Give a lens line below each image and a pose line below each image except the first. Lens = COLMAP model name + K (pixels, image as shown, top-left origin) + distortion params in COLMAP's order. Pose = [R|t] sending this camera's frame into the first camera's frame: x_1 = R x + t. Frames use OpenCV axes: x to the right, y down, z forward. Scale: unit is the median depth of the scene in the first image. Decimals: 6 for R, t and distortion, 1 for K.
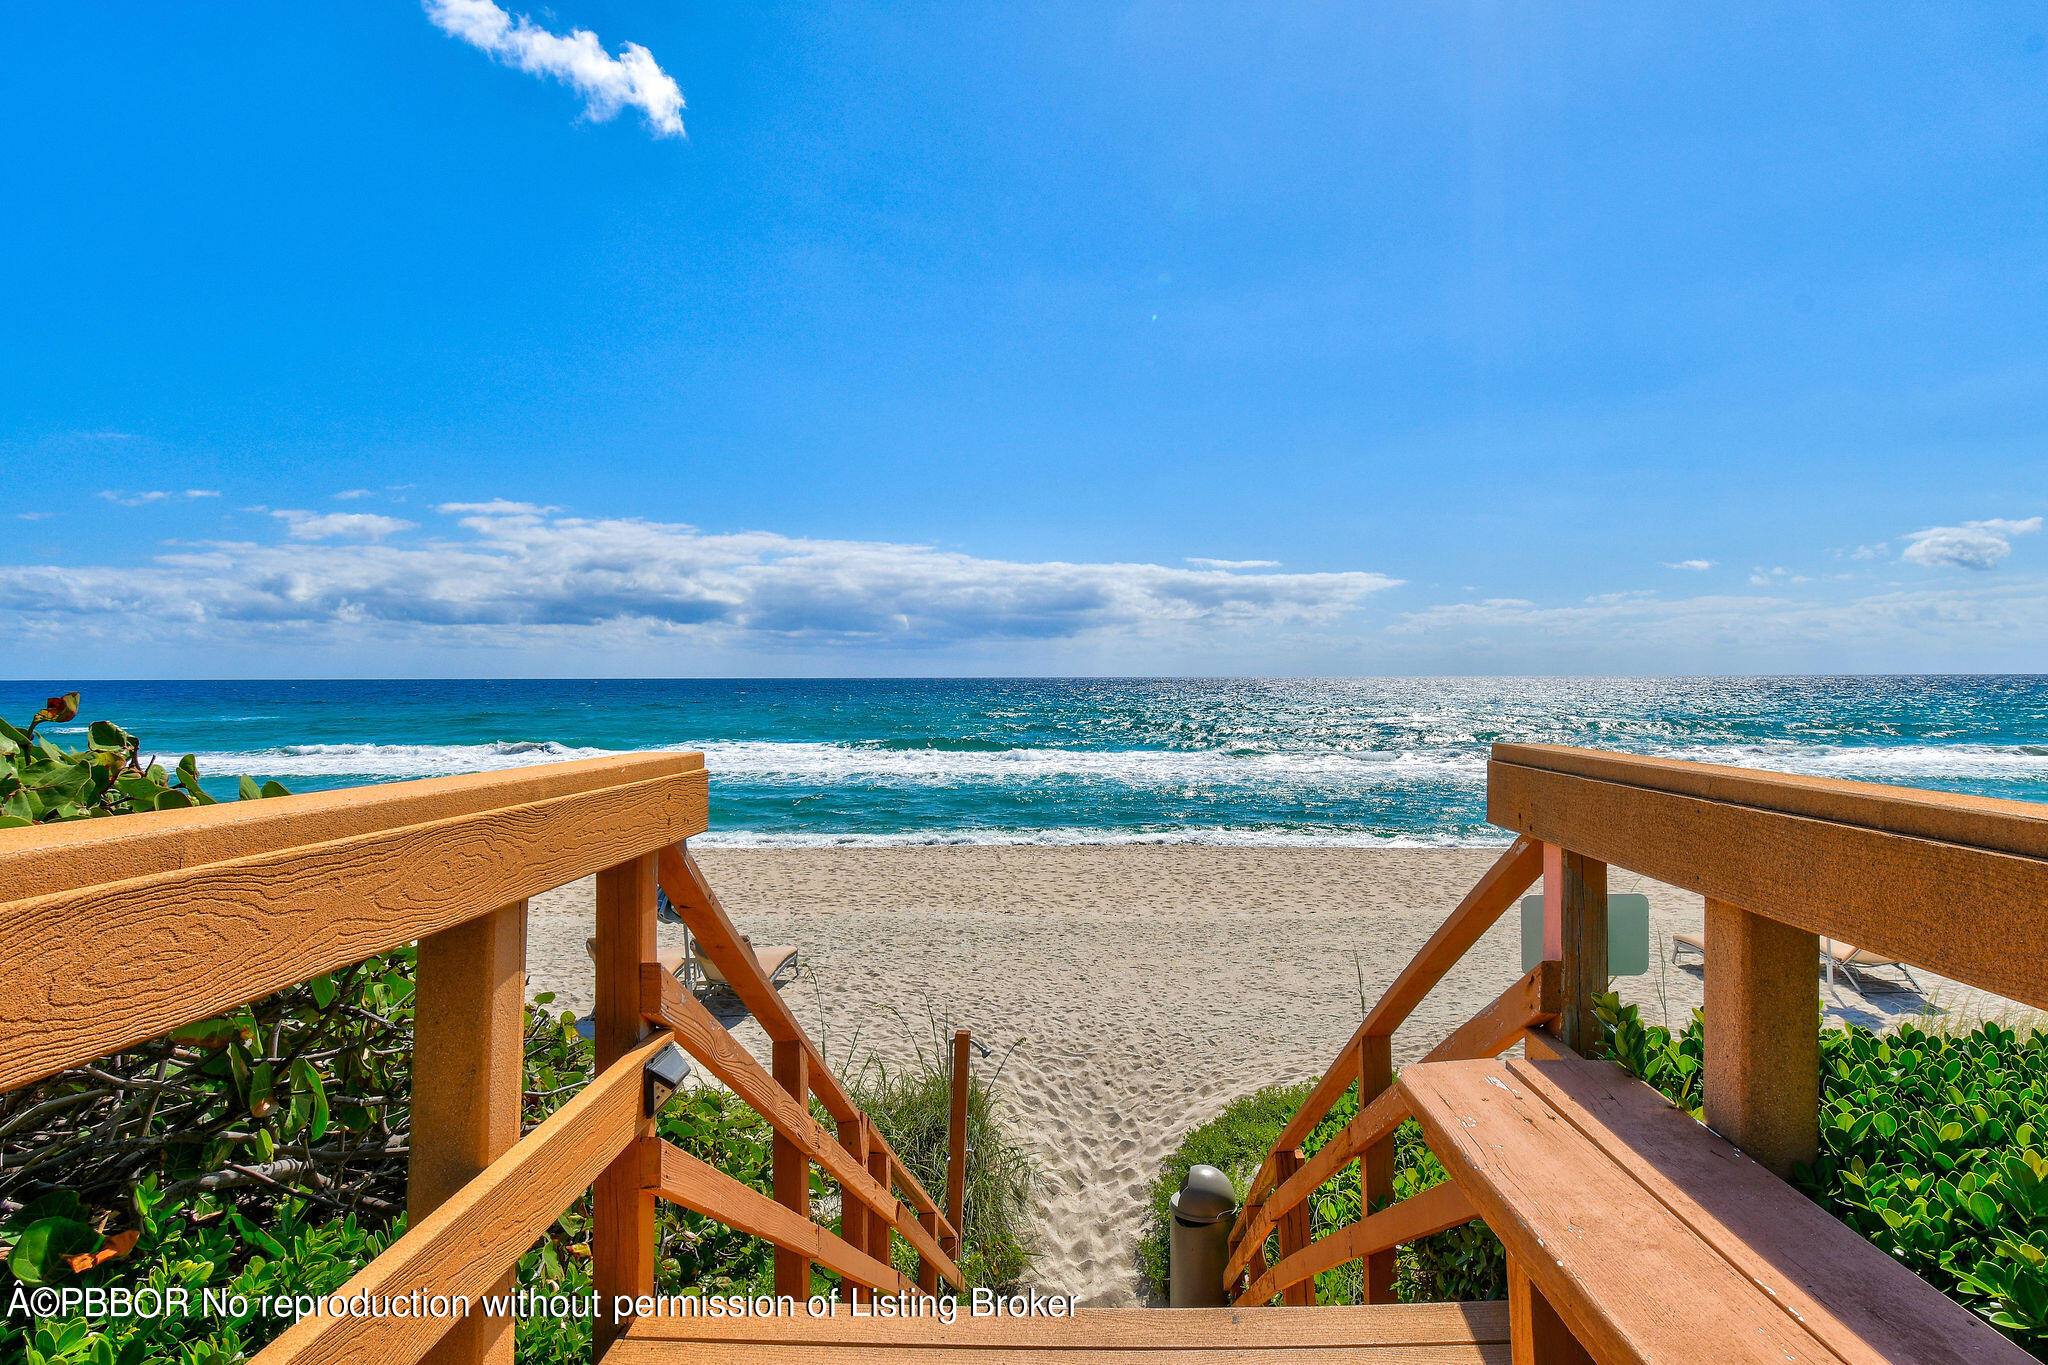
lens RADIAL K [[1224.0, 0, 1024.0], [0, 1224.0, 682.5], [0, 0, 1]] dist [0.027333, -0.000114]
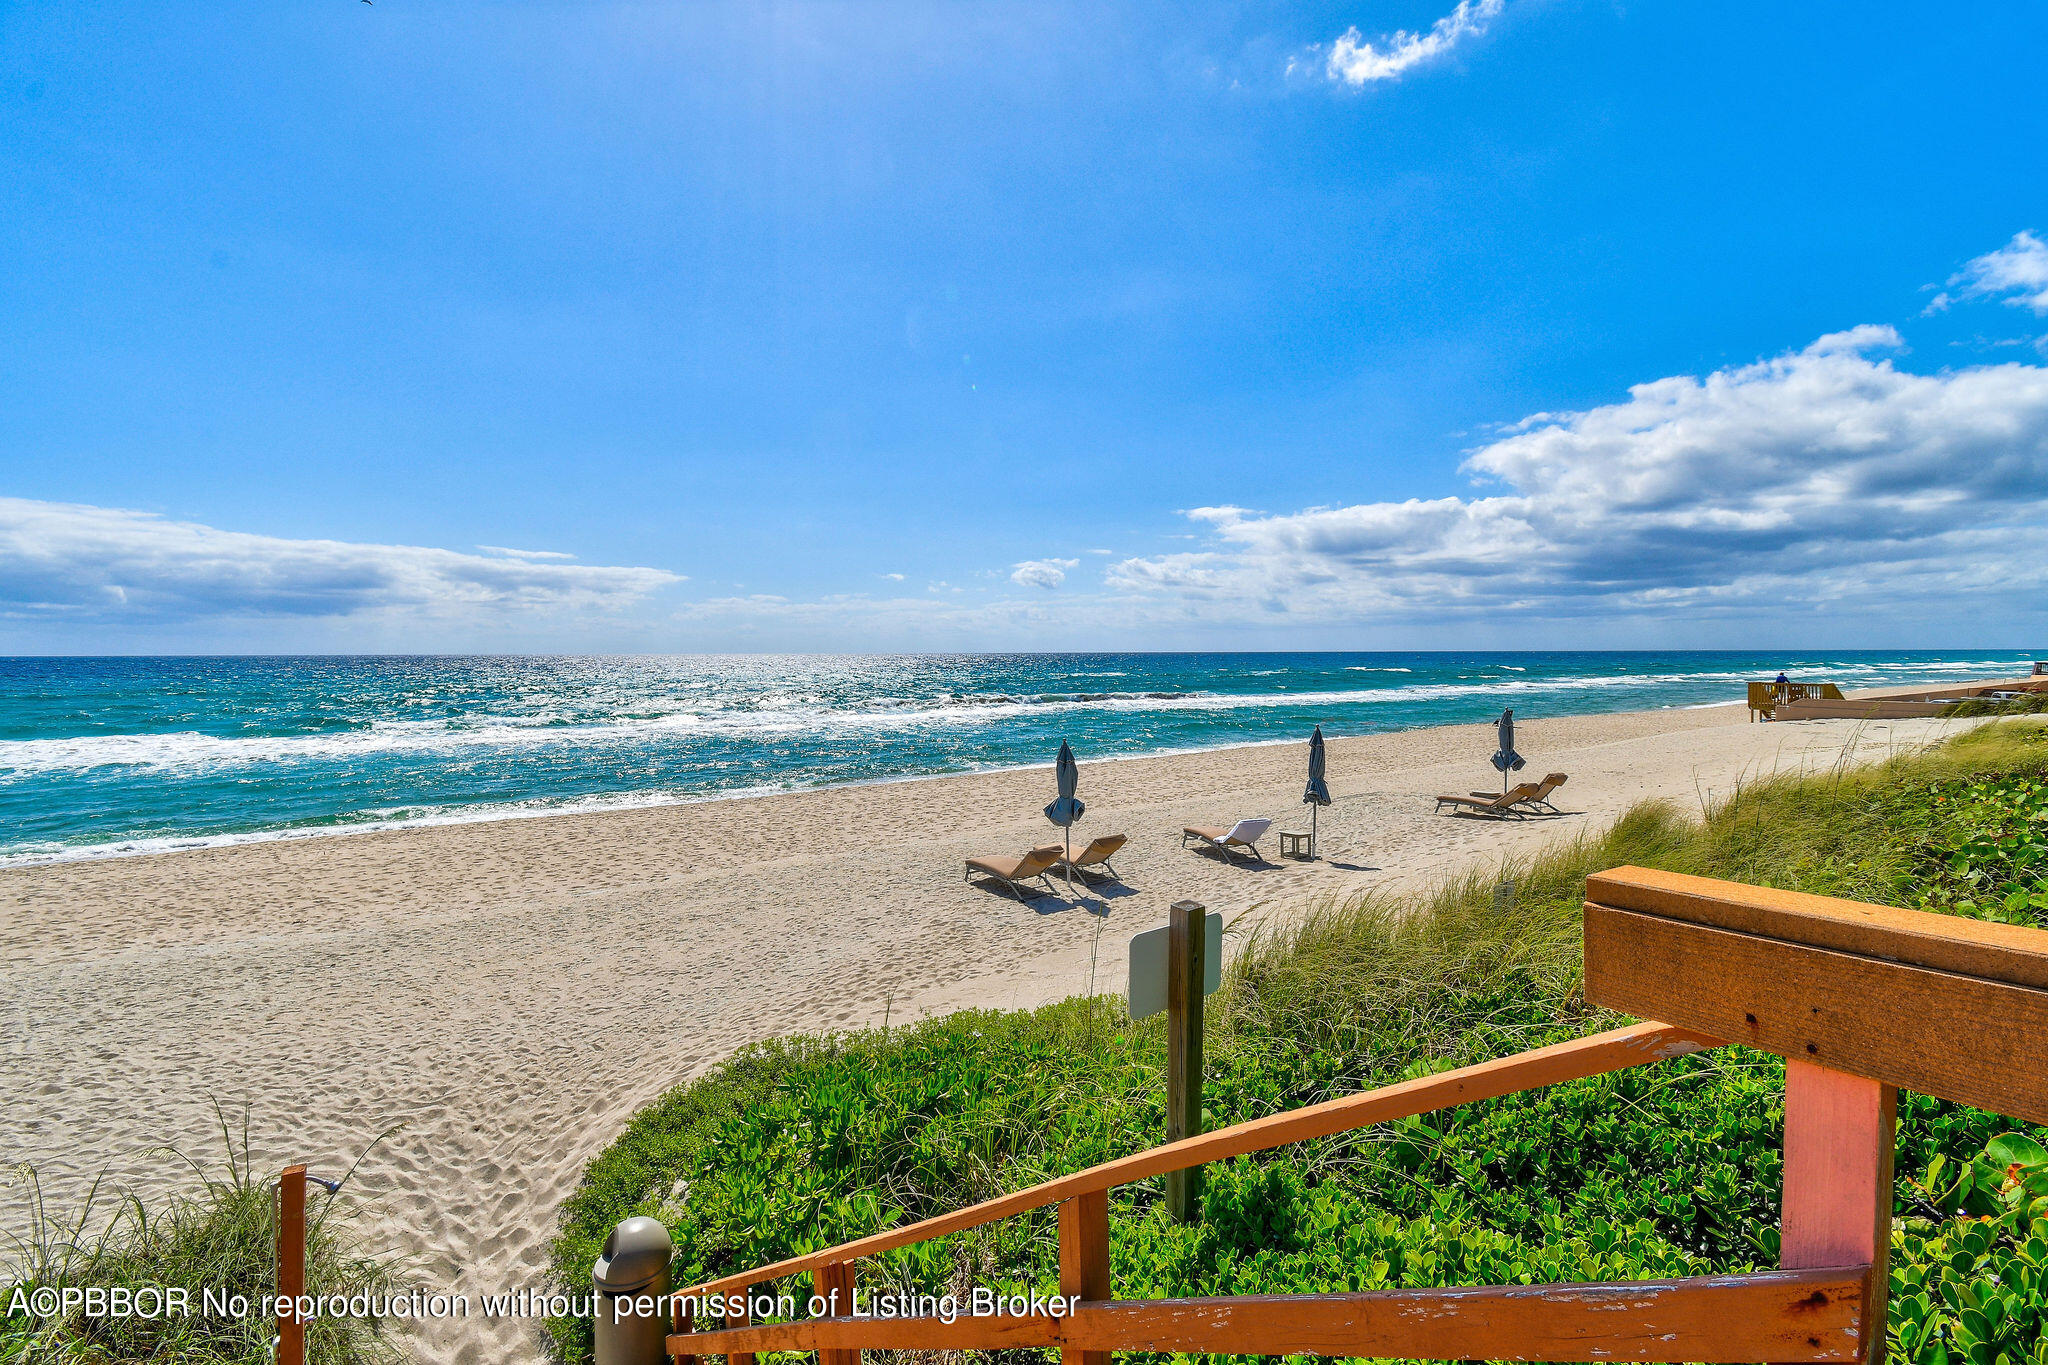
lens RADIAL K [[917.4, 0, 1027.8], [0, 917.4, 675.0], [0, 0, 1]] dist [0.044282, -0.033532]
pose [[0.778131, -0.018213, 0.627837, -0.021958], [0.004130, 0.999706, 0.023882, -0.010374], [-0.628088, -0.015991, 0.777978, 0.126020]]
